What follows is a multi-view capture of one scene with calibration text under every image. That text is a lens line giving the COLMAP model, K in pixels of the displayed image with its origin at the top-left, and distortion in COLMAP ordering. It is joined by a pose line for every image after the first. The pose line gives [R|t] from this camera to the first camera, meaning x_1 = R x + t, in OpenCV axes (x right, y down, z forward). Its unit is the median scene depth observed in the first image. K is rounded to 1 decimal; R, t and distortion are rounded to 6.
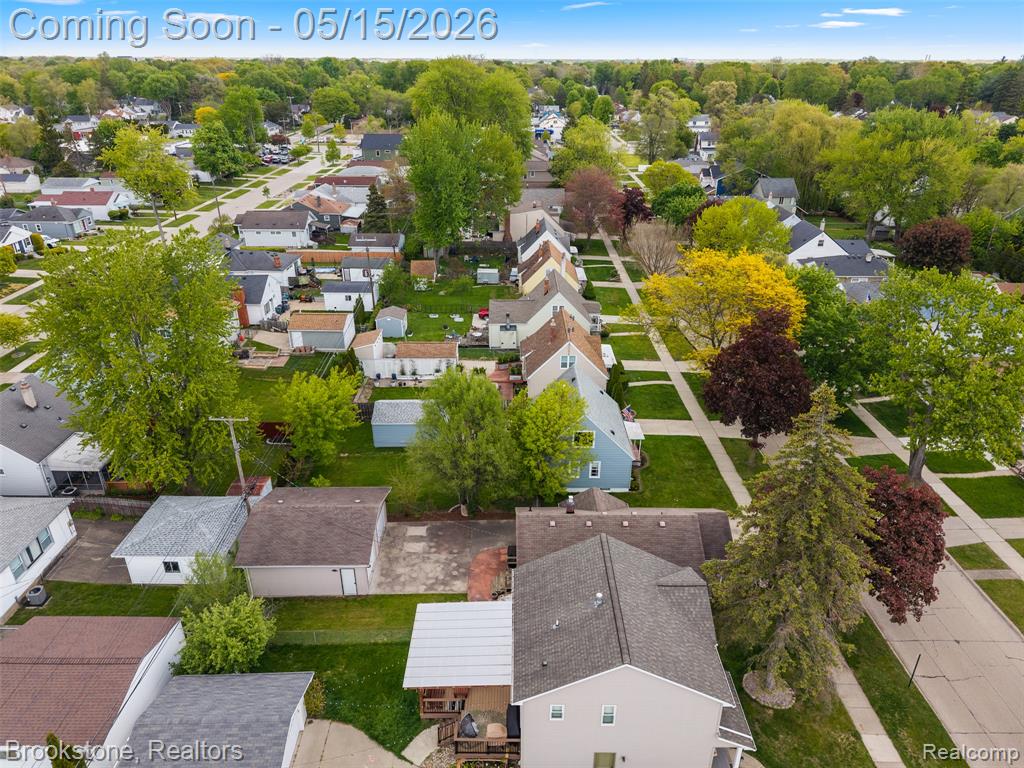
lens RADIAL K [[689.5, 0, 512.0], [0, 689.5, 384.0], [0, 0, 1]] dist [0.031393, -0.028914]
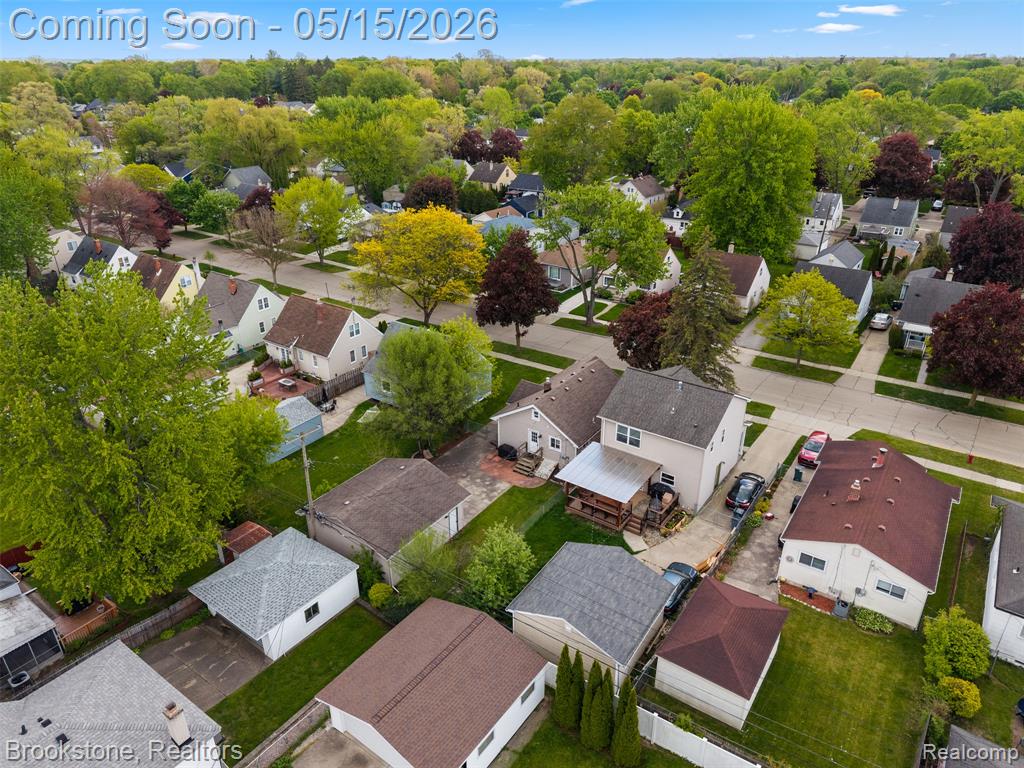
lens RADIAL K [[689.5, 0, 512.0], [0, 689.5, 384.0], [0, 0, 1]] dist [0.031393, -0.028914]
pose [[0.590285, -0.357333, 0.723793, -0.803498], [0.345437, 0.922247, 0.173590, -0.077614], [-0.729545, 0.147558, 0.667825, 0.124697]]
